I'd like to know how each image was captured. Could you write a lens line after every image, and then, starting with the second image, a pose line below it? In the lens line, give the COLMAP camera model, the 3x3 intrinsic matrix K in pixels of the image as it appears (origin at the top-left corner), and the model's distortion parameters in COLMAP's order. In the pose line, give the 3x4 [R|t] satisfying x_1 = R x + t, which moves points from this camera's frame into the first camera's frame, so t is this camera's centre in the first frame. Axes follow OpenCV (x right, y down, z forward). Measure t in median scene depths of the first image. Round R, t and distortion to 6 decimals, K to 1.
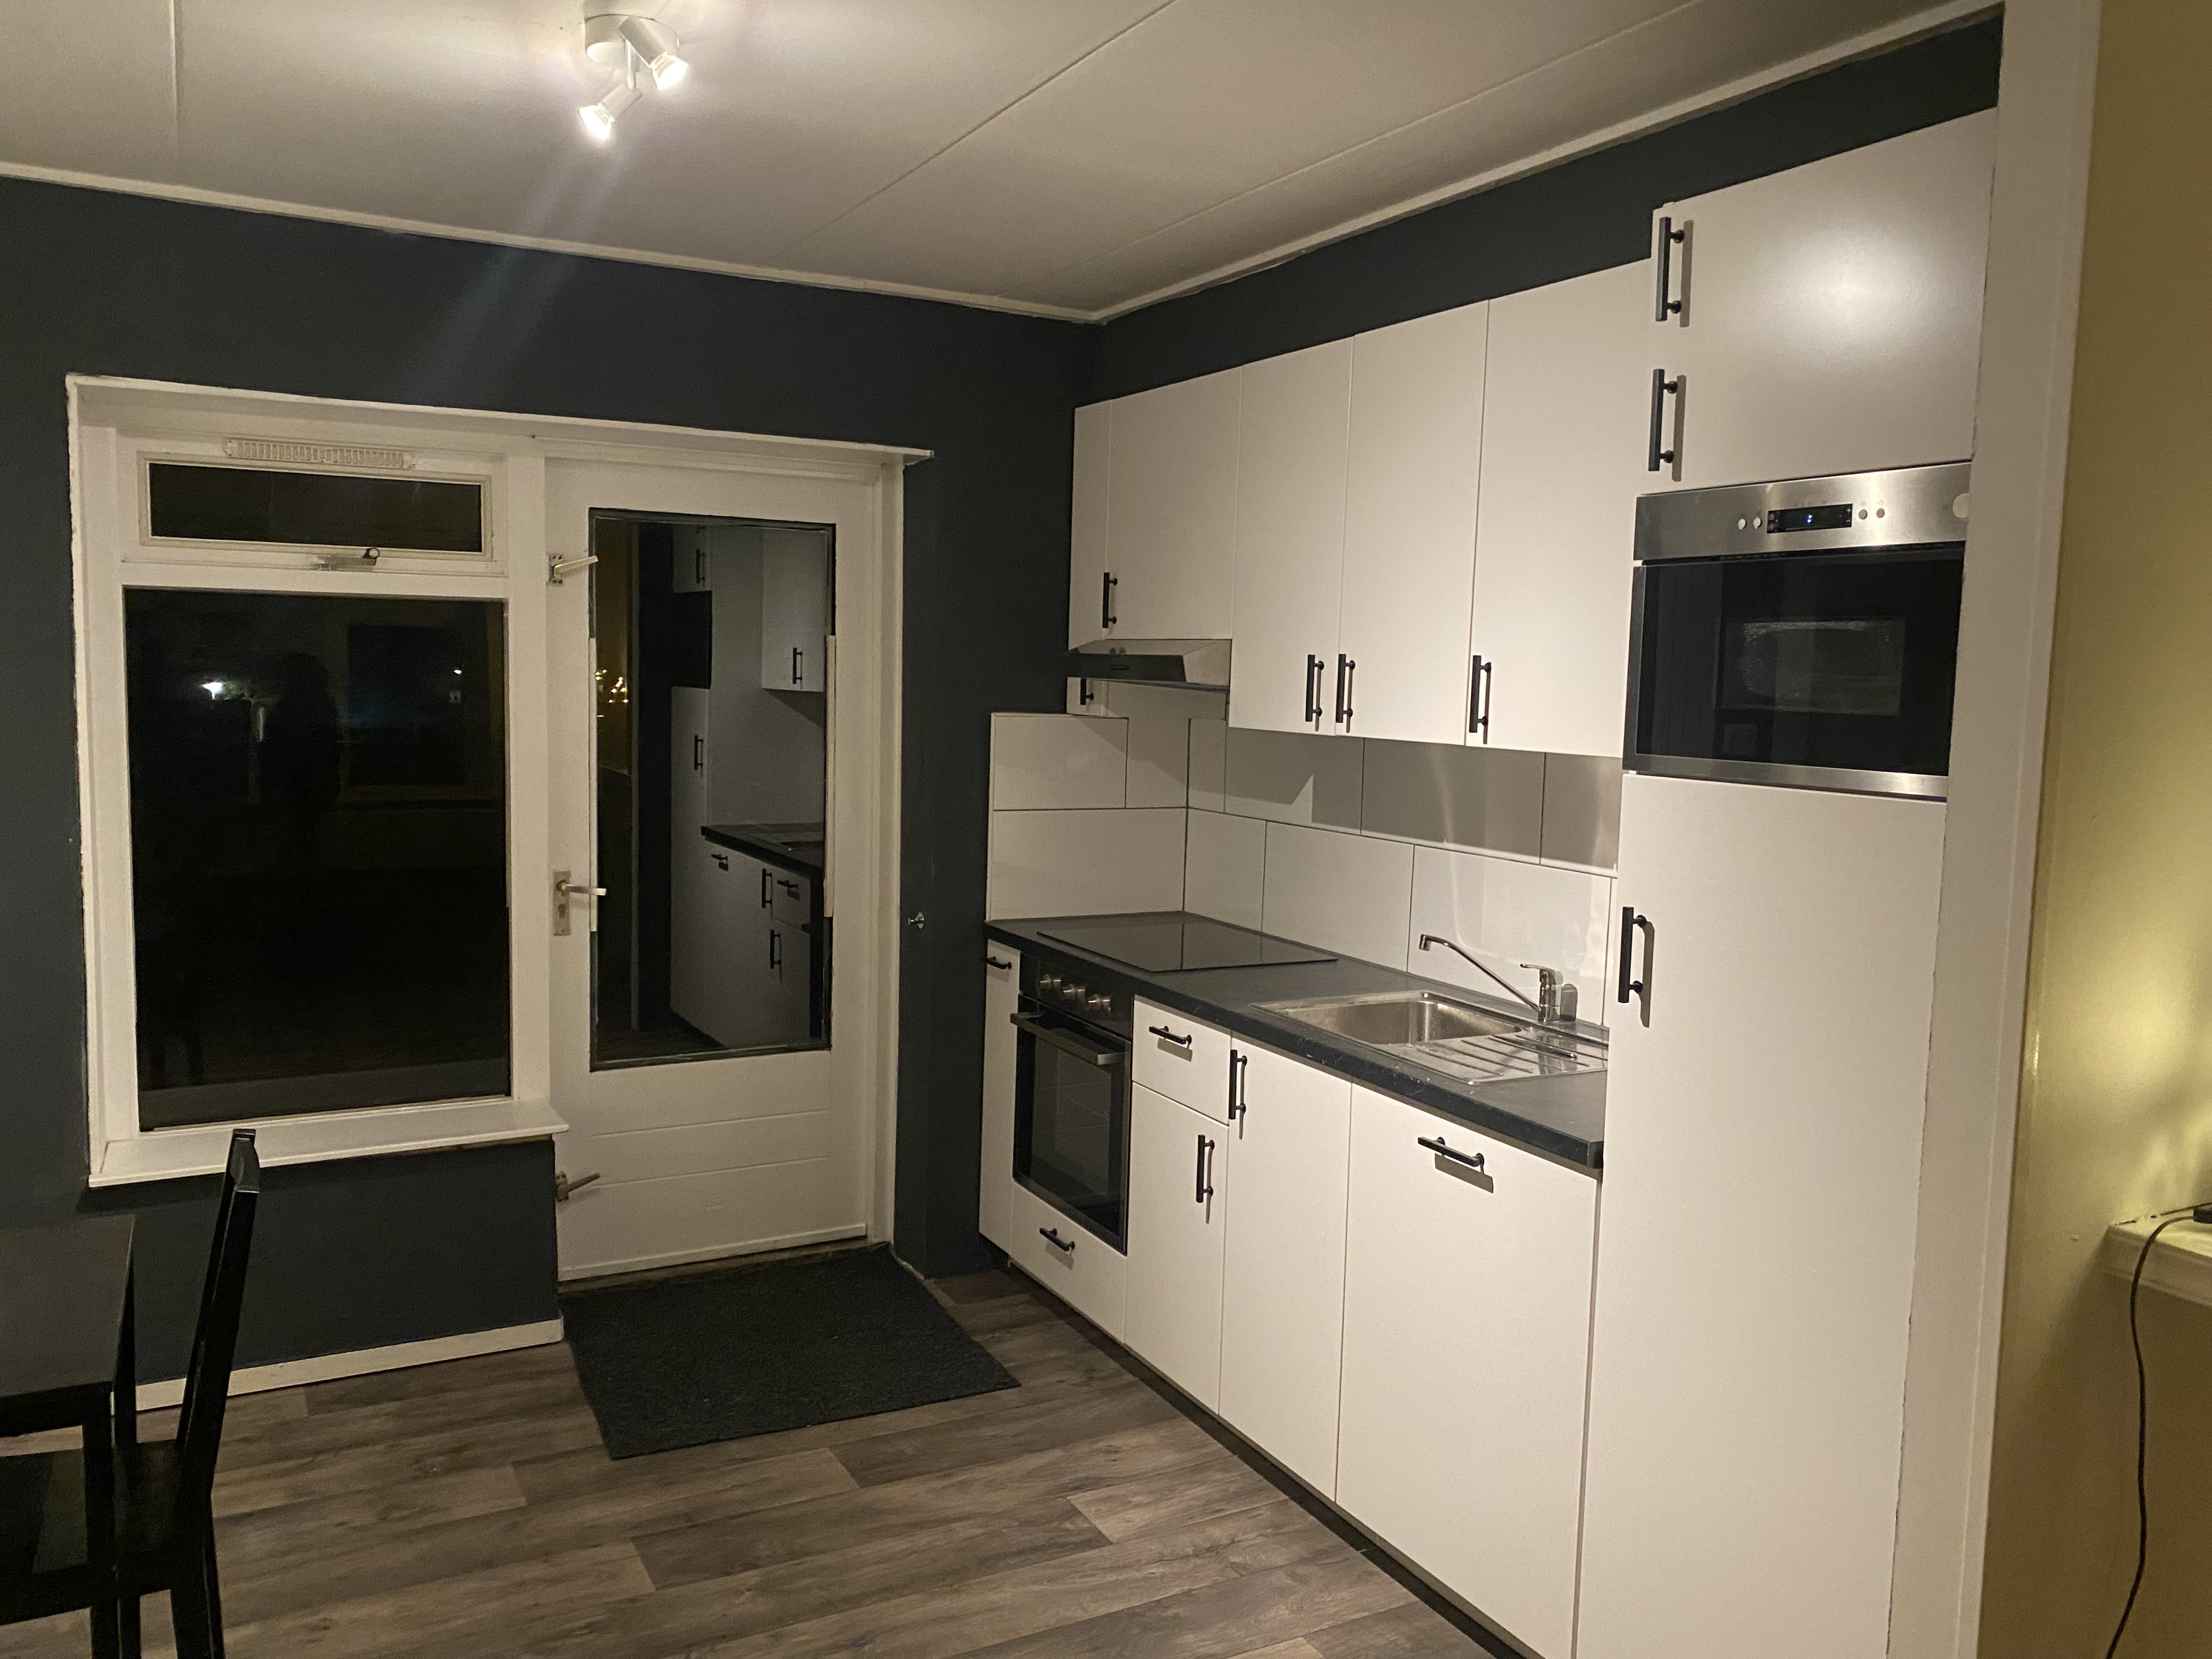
lens RADIAL K [[1701.6, 0, 1029.8], [0, 1701.6, 826.8], [0, 0, 1]] dist [0.263872, -0.310736]
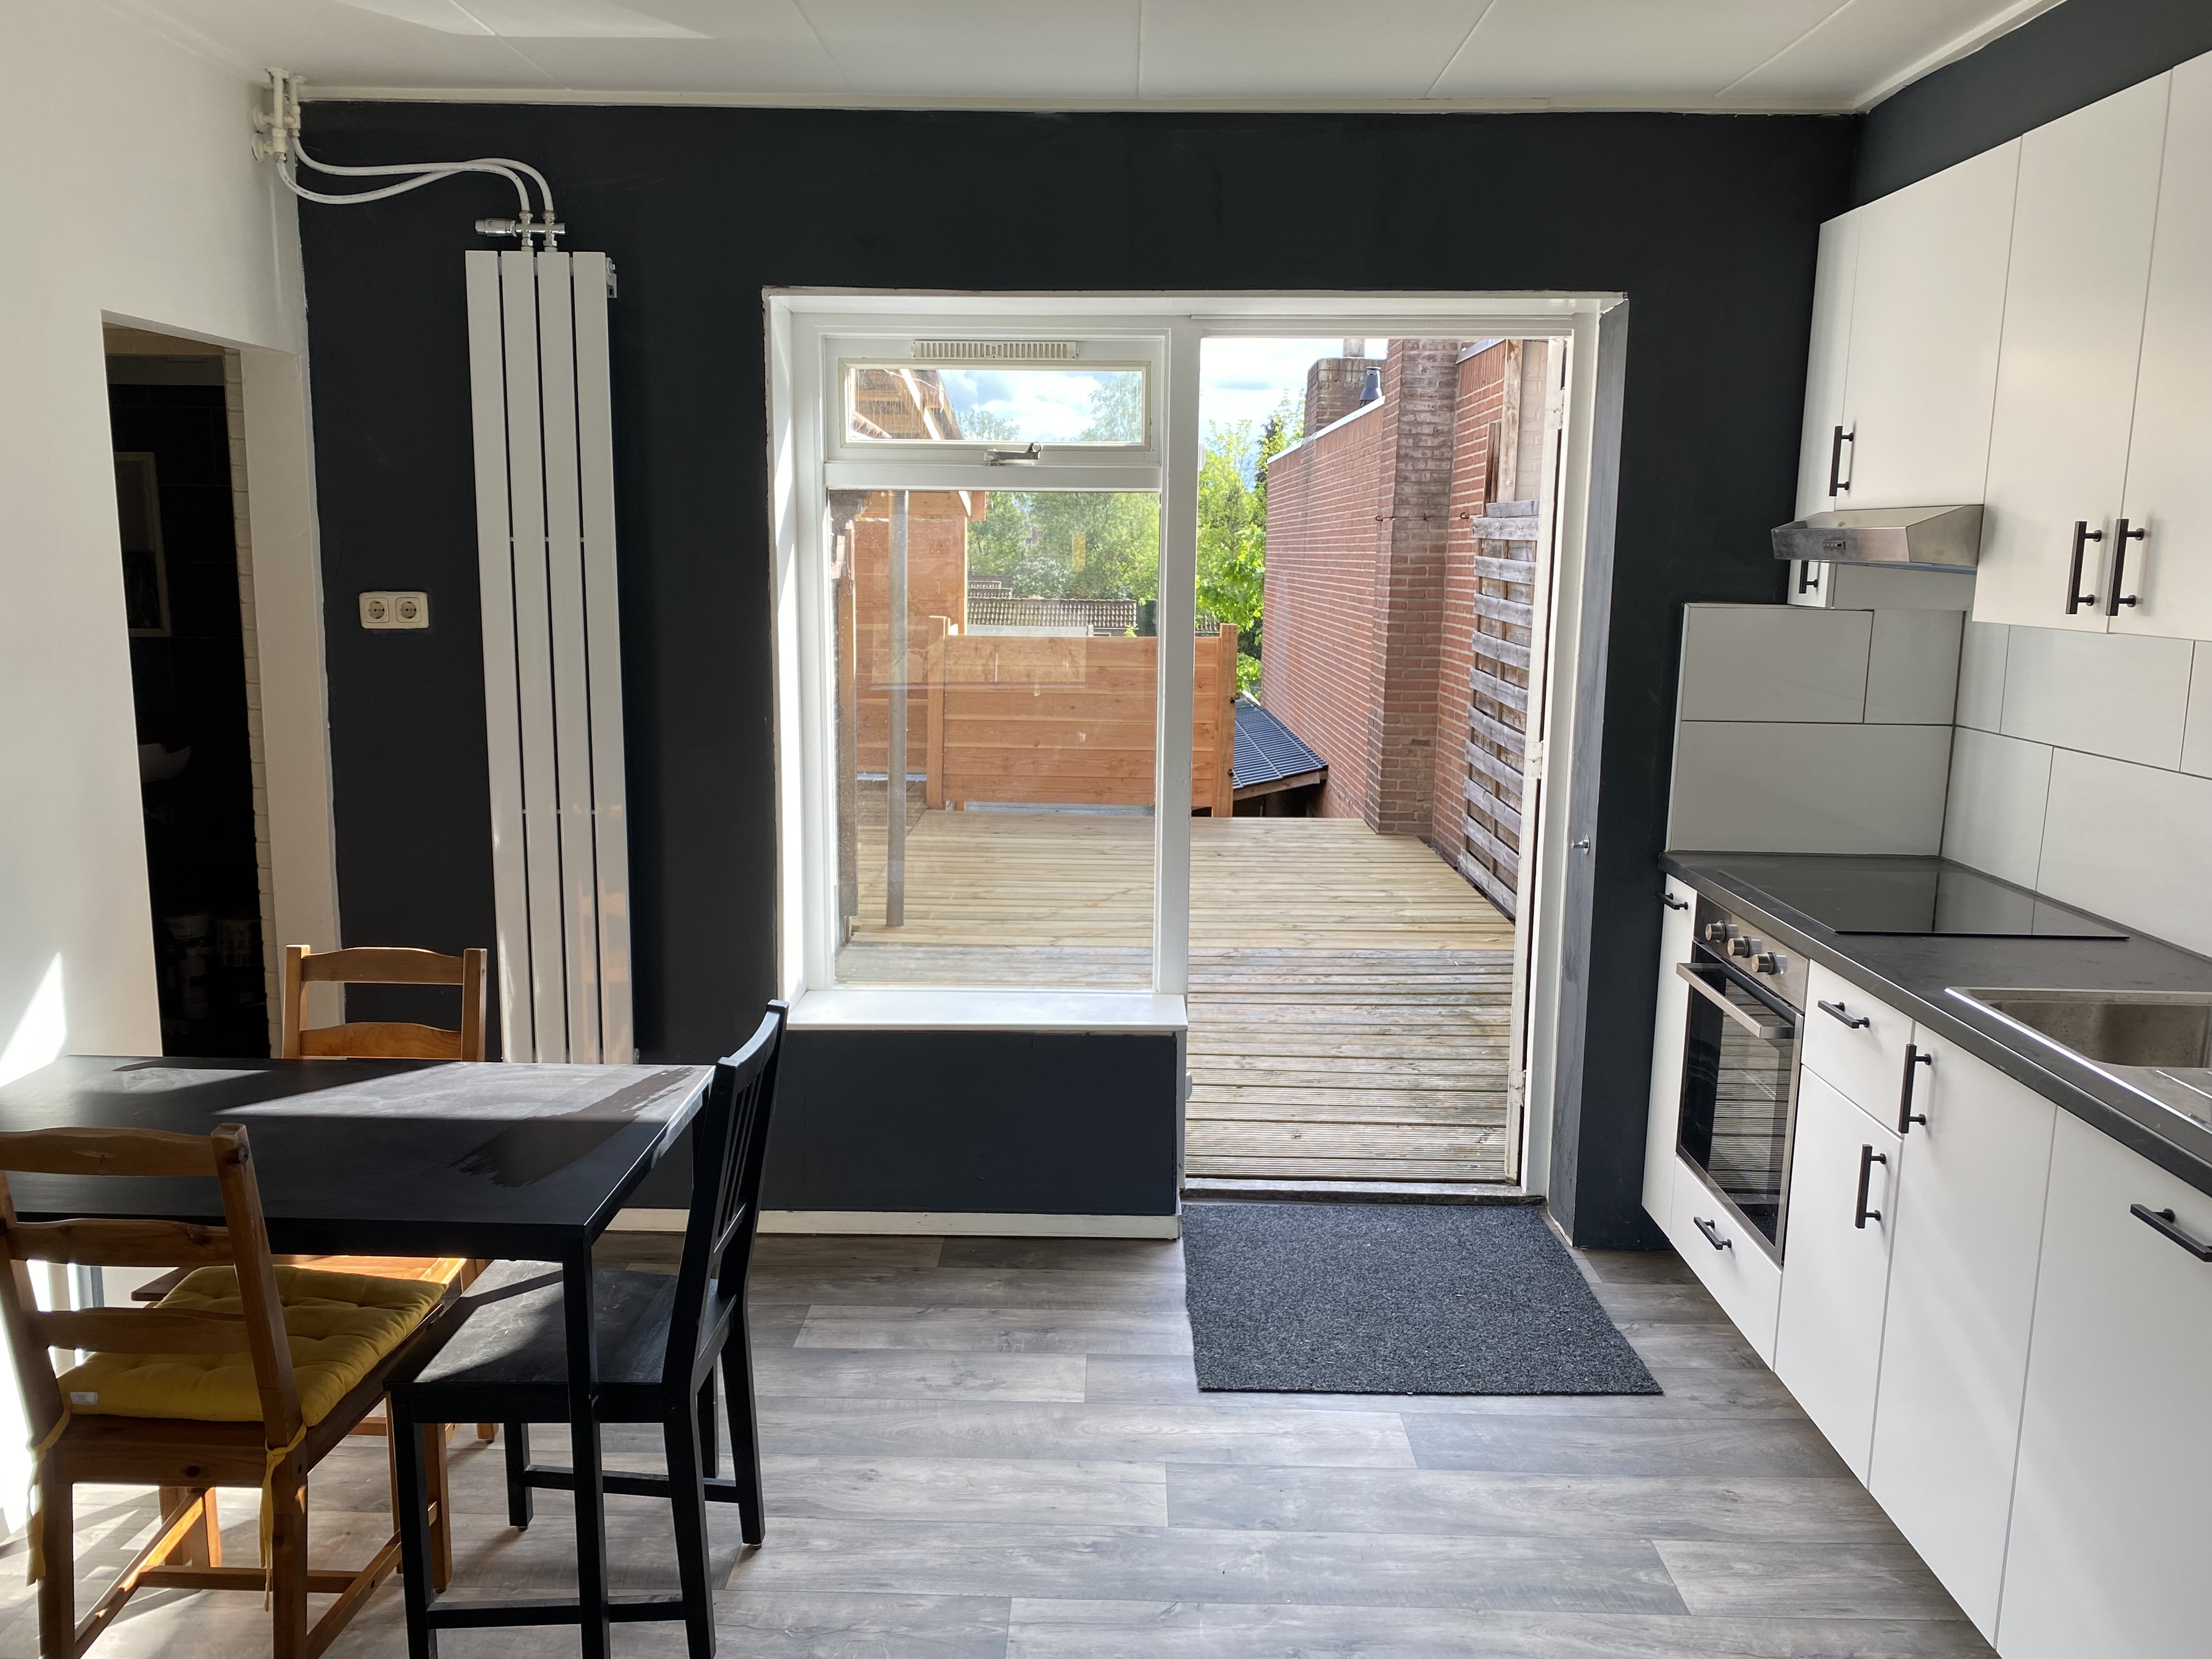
lens RADIAL K [[1682.4, 0, 1096.6], [0, 1682.4, 827.0], [0, 0, 1]] dist [0.070817, -0.001435]
pose [[0.896834, 0.060475, -0.438214, 0.117502], [-0.034585, 0.997165, 0.066832, -0.004845], [0.441013, -0.044781, 0.896383, 0.155360]]
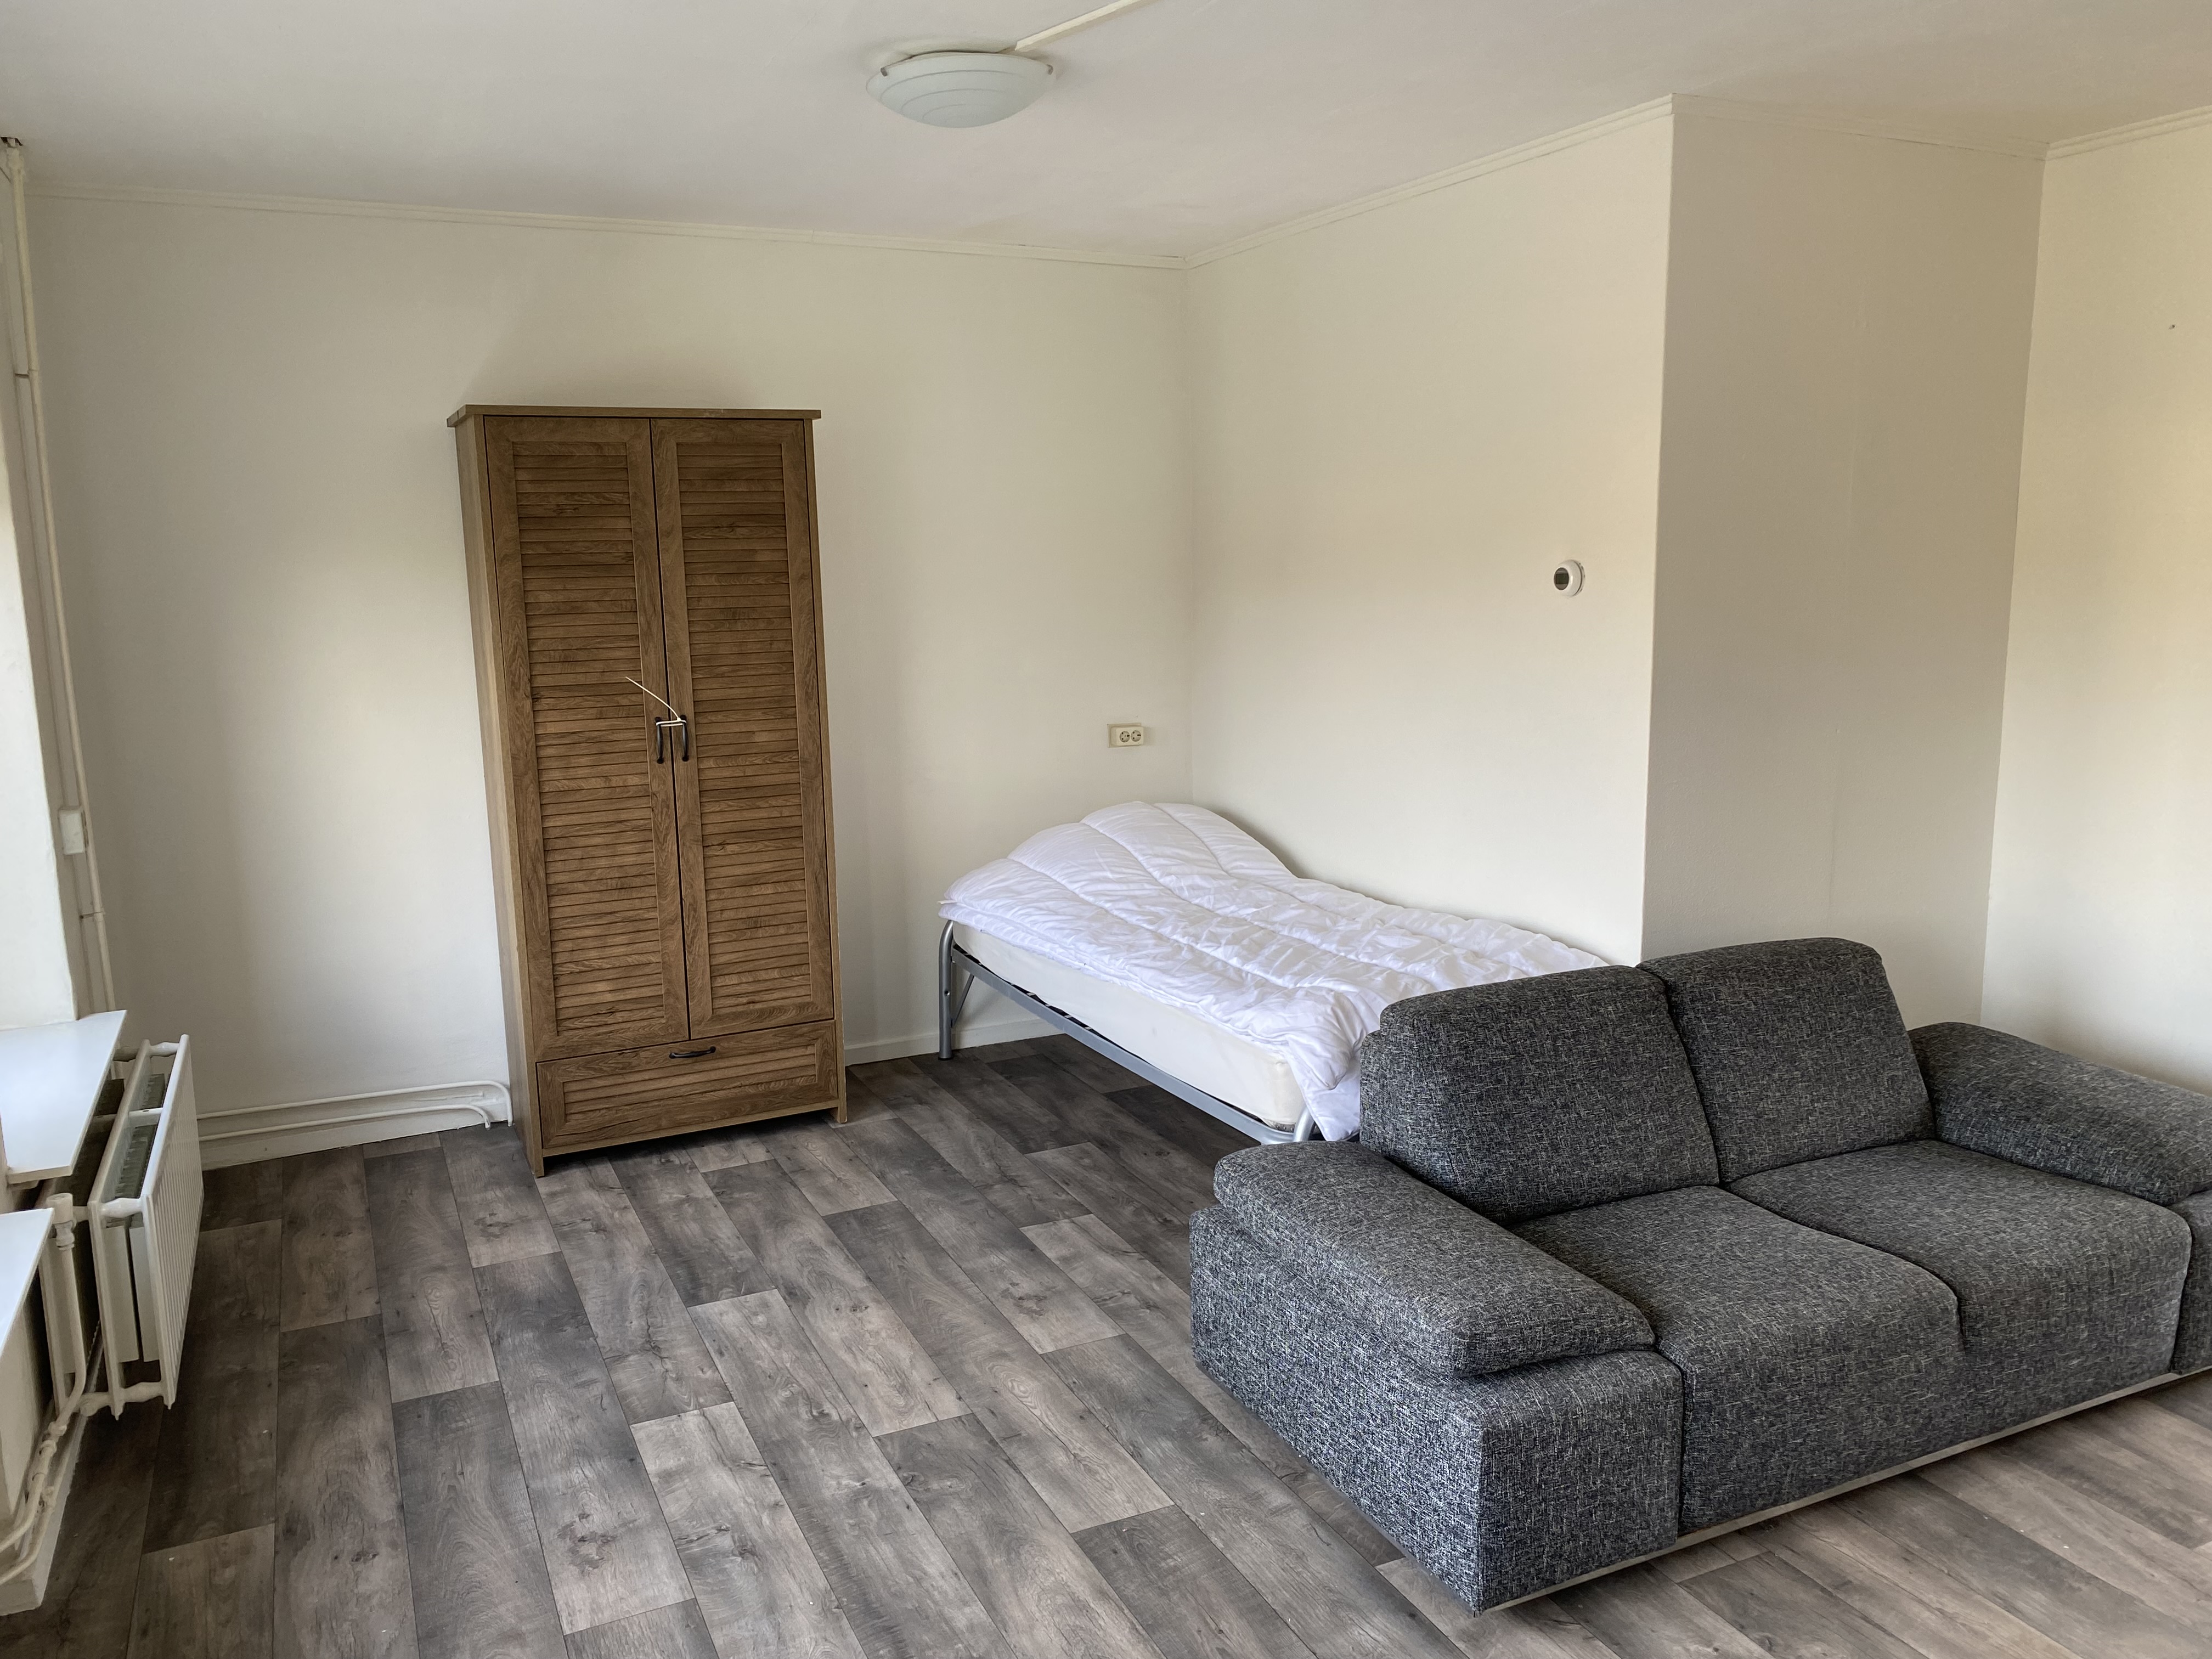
lens RADIAL K [[1682.4, 0, 1096.6], [0, 1682.4, 827.0], [0, 0, 1]] dist [0.070817, -0.001435]
pose [[-0.006391, 0.153791, -0.988083, 0.664543], [-0.070111, 0.985602, 0.153859, -0.094706], [0.997519, 0.070258, 0.004483, 0.963800]]
